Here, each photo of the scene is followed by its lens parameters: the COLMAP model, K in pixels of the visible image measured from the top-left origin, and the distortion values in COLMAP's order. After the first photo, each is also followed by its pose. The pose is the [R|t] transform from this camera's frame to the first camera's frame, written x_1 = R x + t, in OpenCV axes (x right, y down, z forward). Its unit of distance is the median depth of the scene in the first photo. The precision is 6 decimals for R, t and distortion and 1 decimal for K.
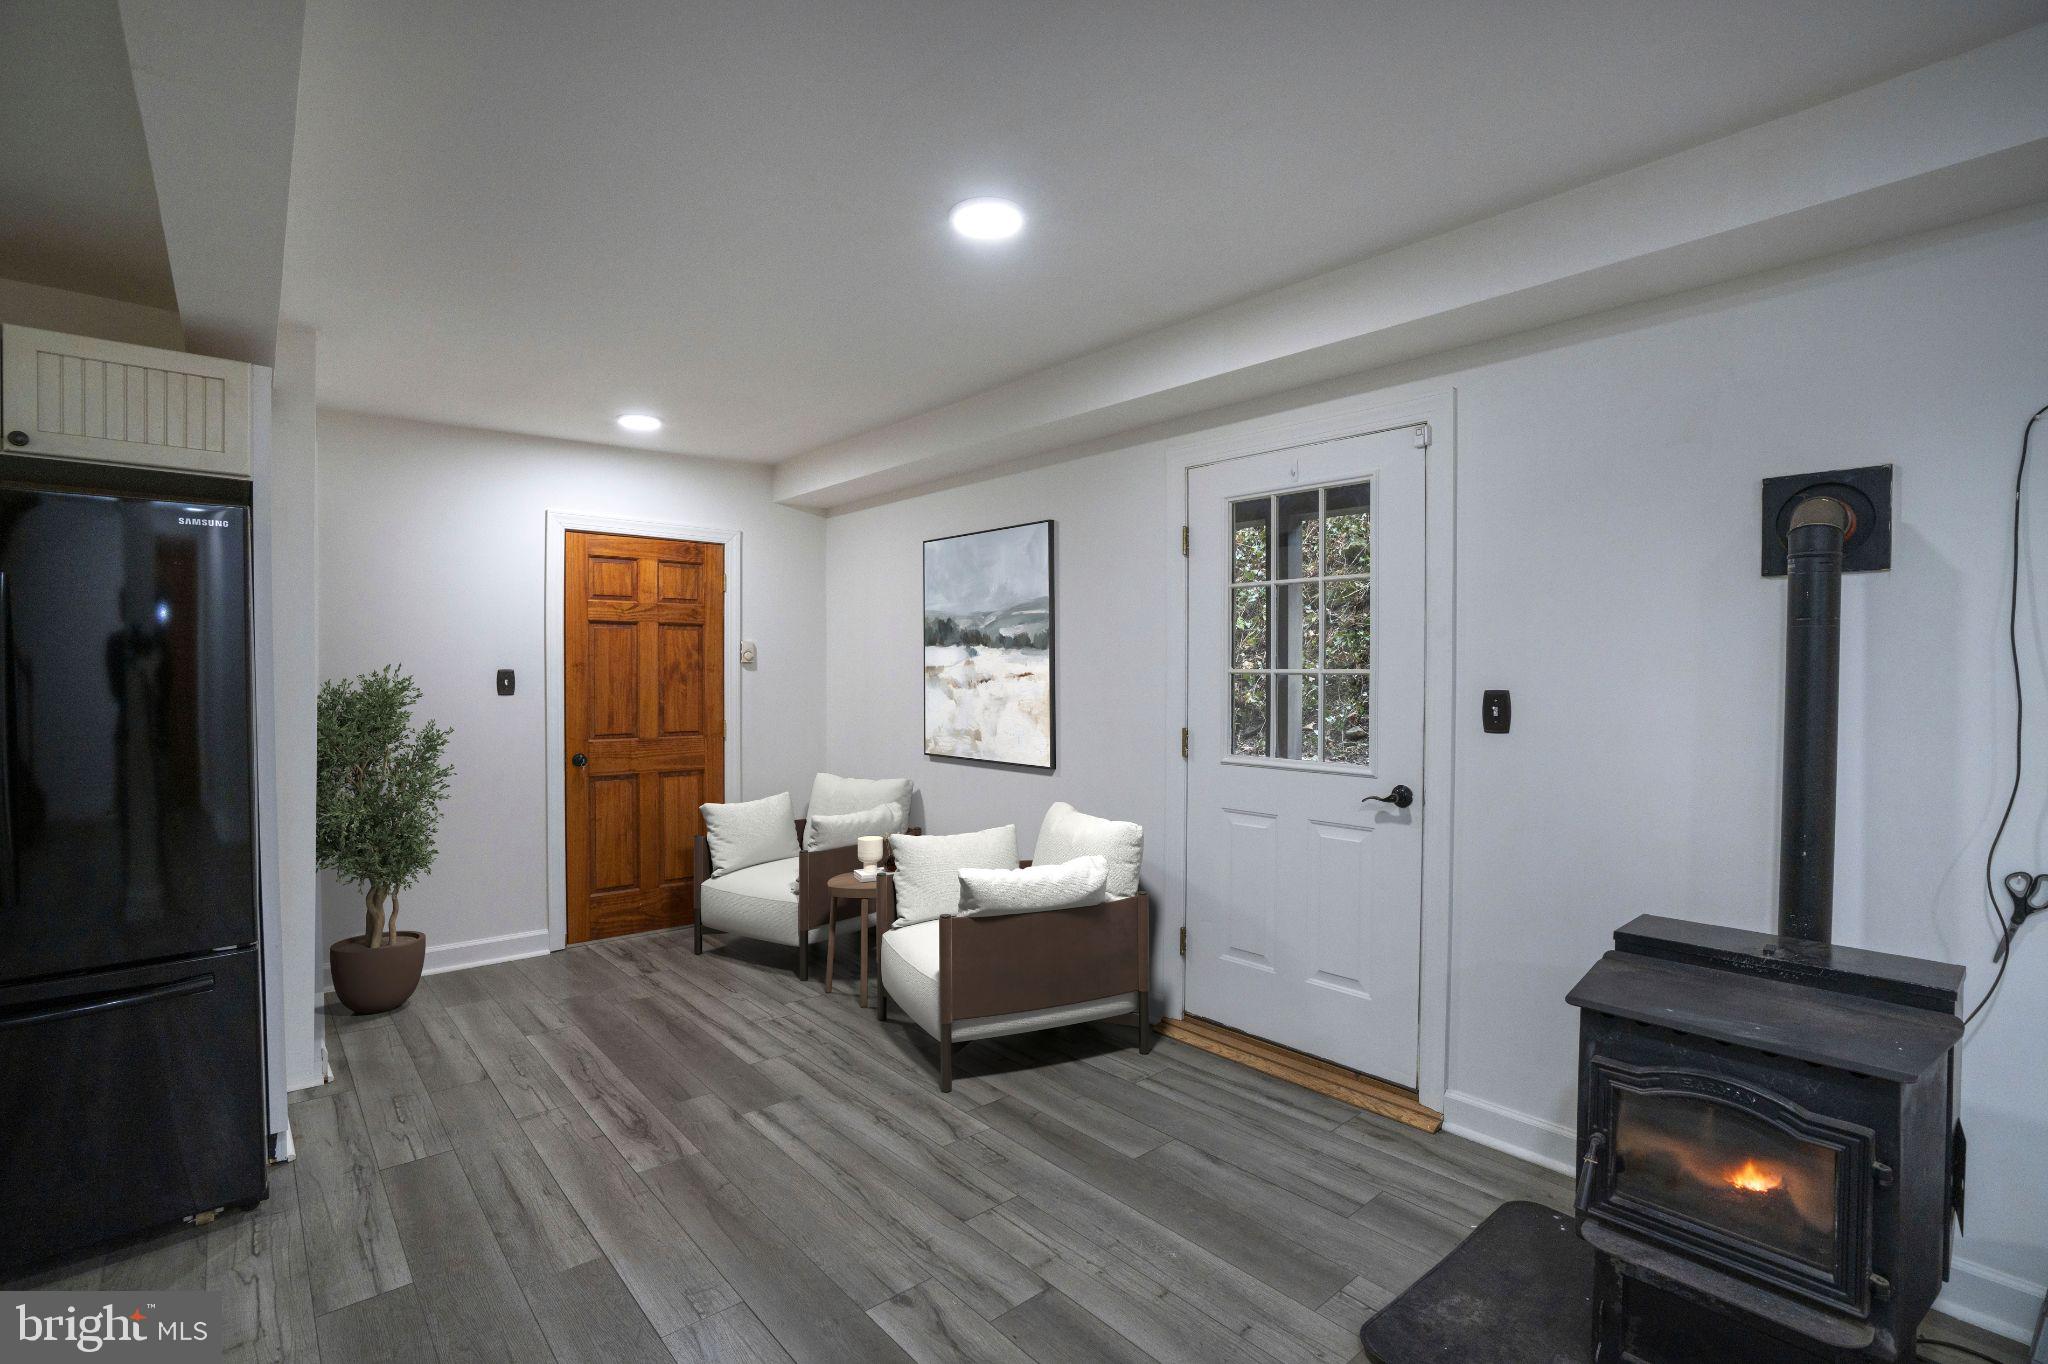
lens RADIAL K [[963.5, 0, 1027.6], [0, 963.5, 686.9], [0, 0, 1]] dist [-0.021418, 0.012676]
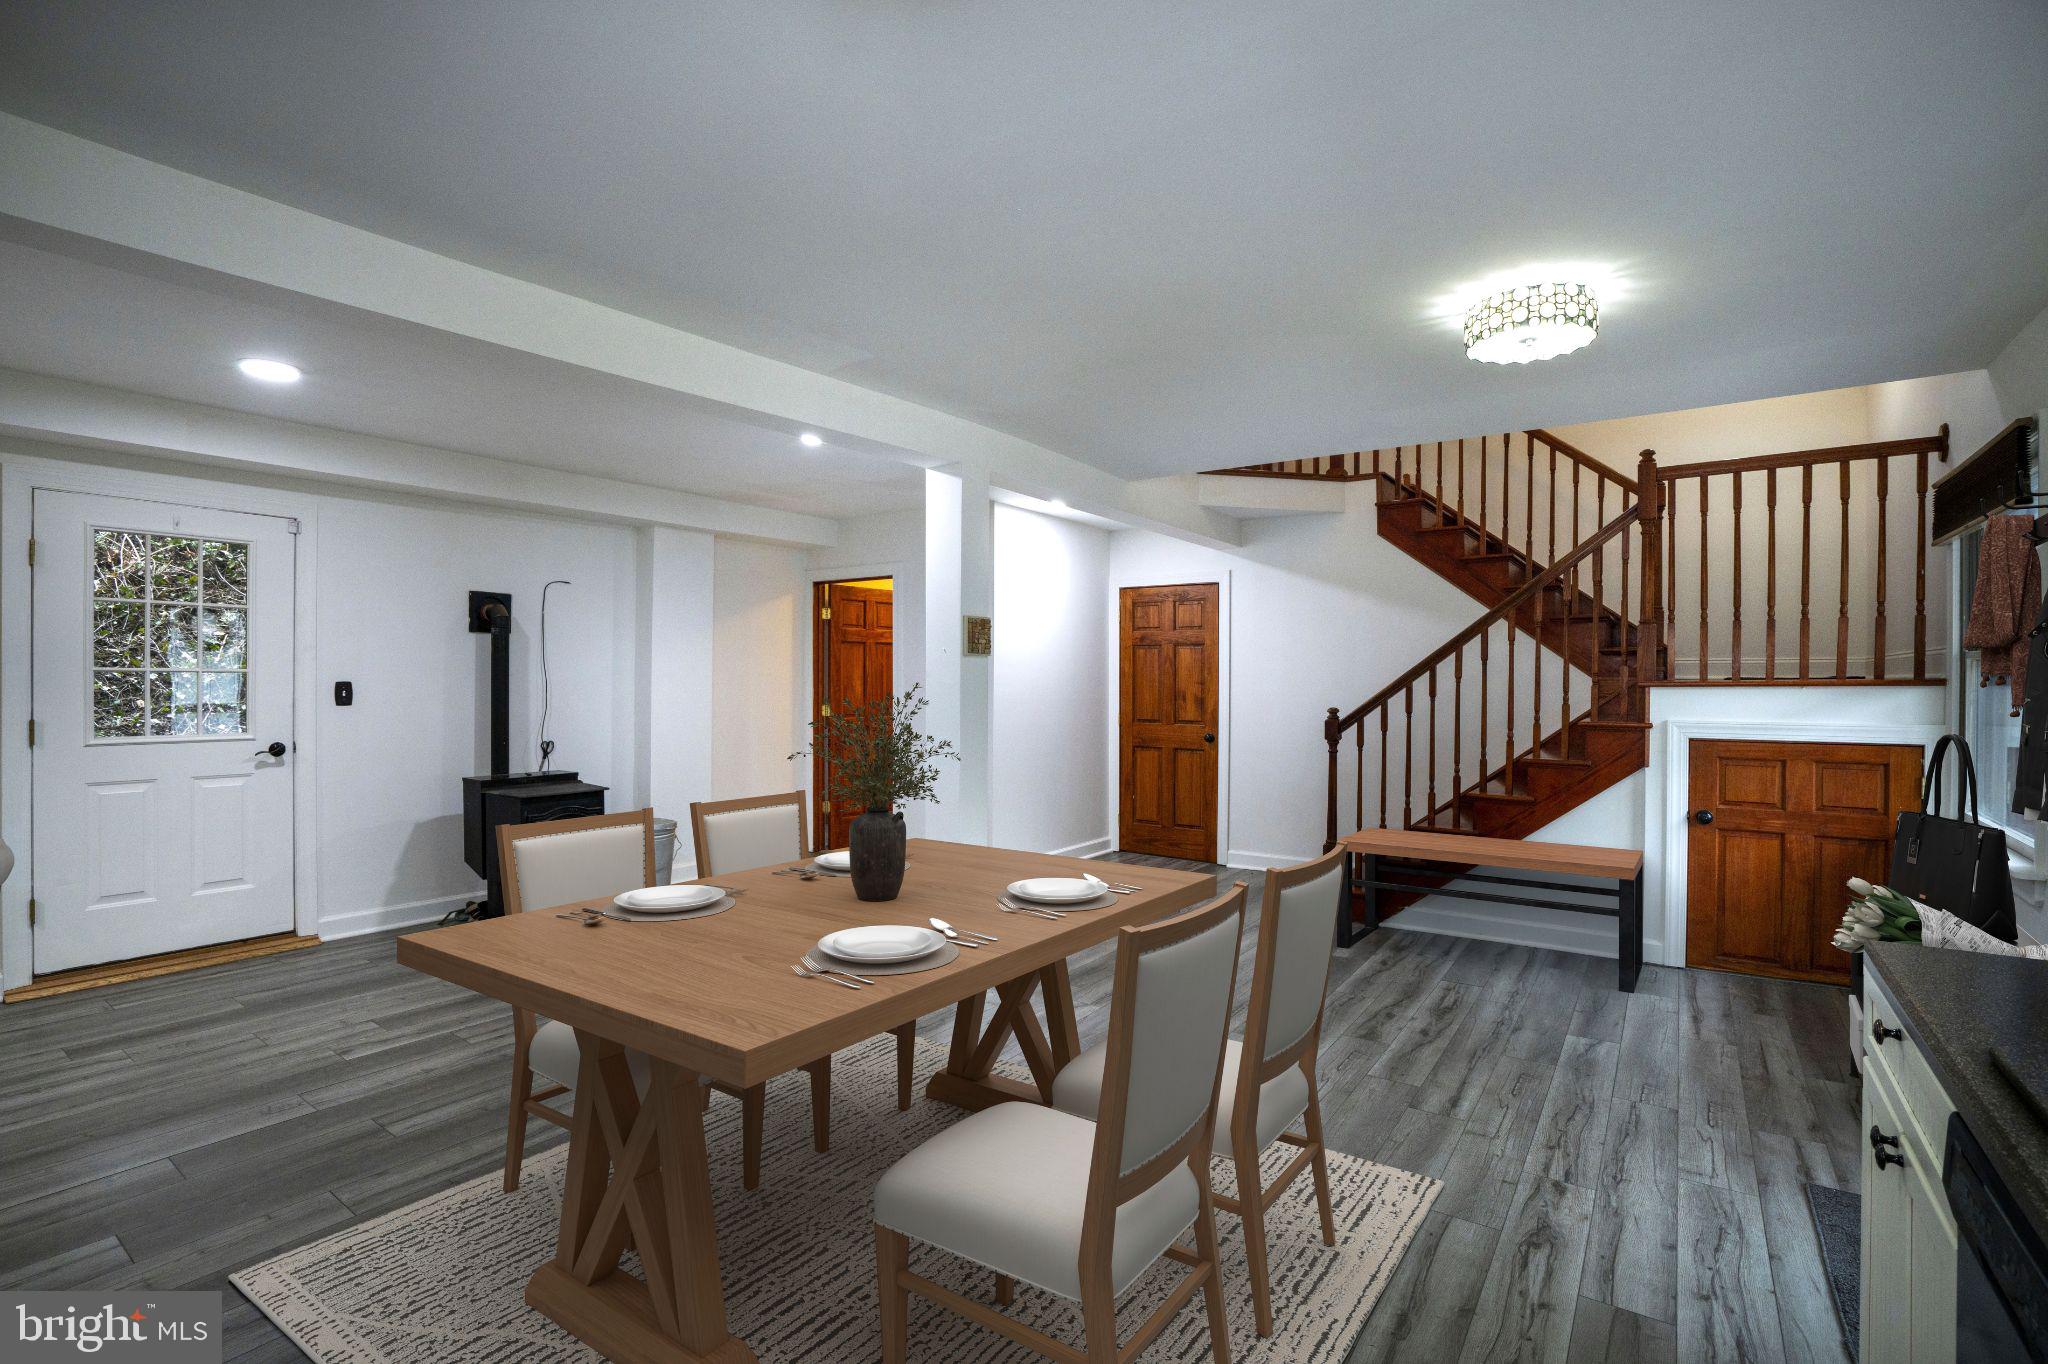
lens RADIAL K [[963.5, 0, 1037.6], [0, 963.5, 695.2], [0, 0, 1]] dist [-0.021418, 0.012676]
pose [[-0.246371, -0.022198, 0.968921, -1.925589], [0.011881, 0.999593, 0.025922, -0.001056], [-0.969103, 0.017898, -0.246007, 0.230055]]
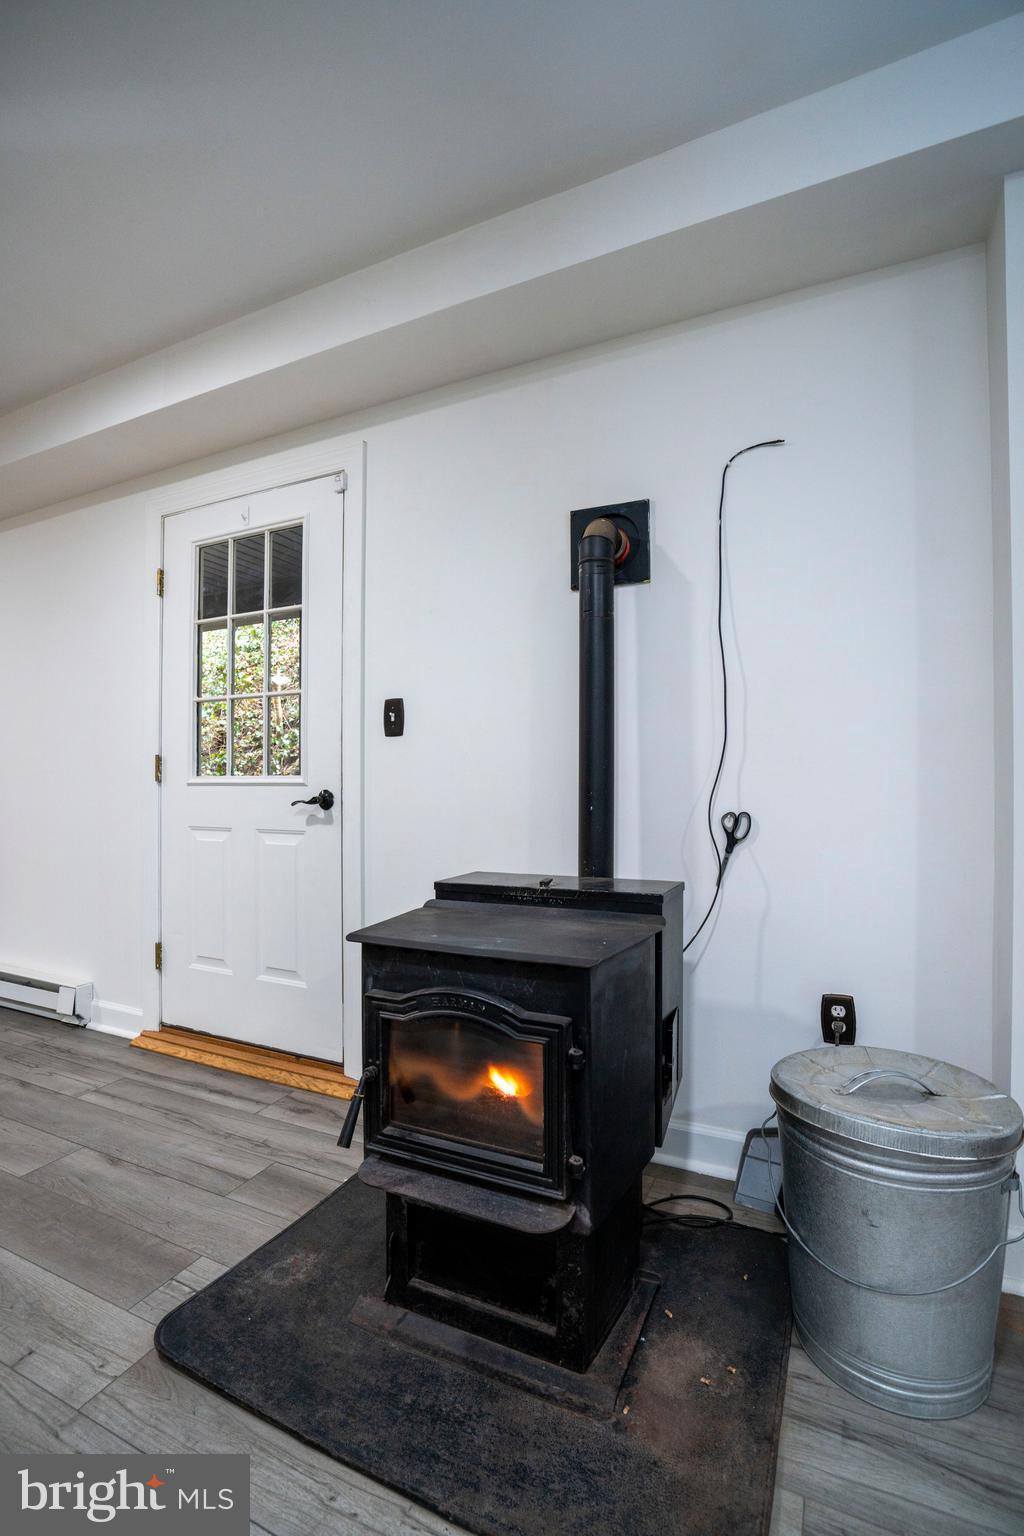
lens RADIAL K [[714.6, 0, 504.1], [0, 714.6, 775.7], [0, 0, 1]] dist [-0.026075, 0.003907]
pose [[0.929078, -0.002354, 0.369877, 0.367566], [0.014681, 0.999426, -0.030516, 0.153281], [-0.369593, 0.033782, 0.928579, 0.203370]]
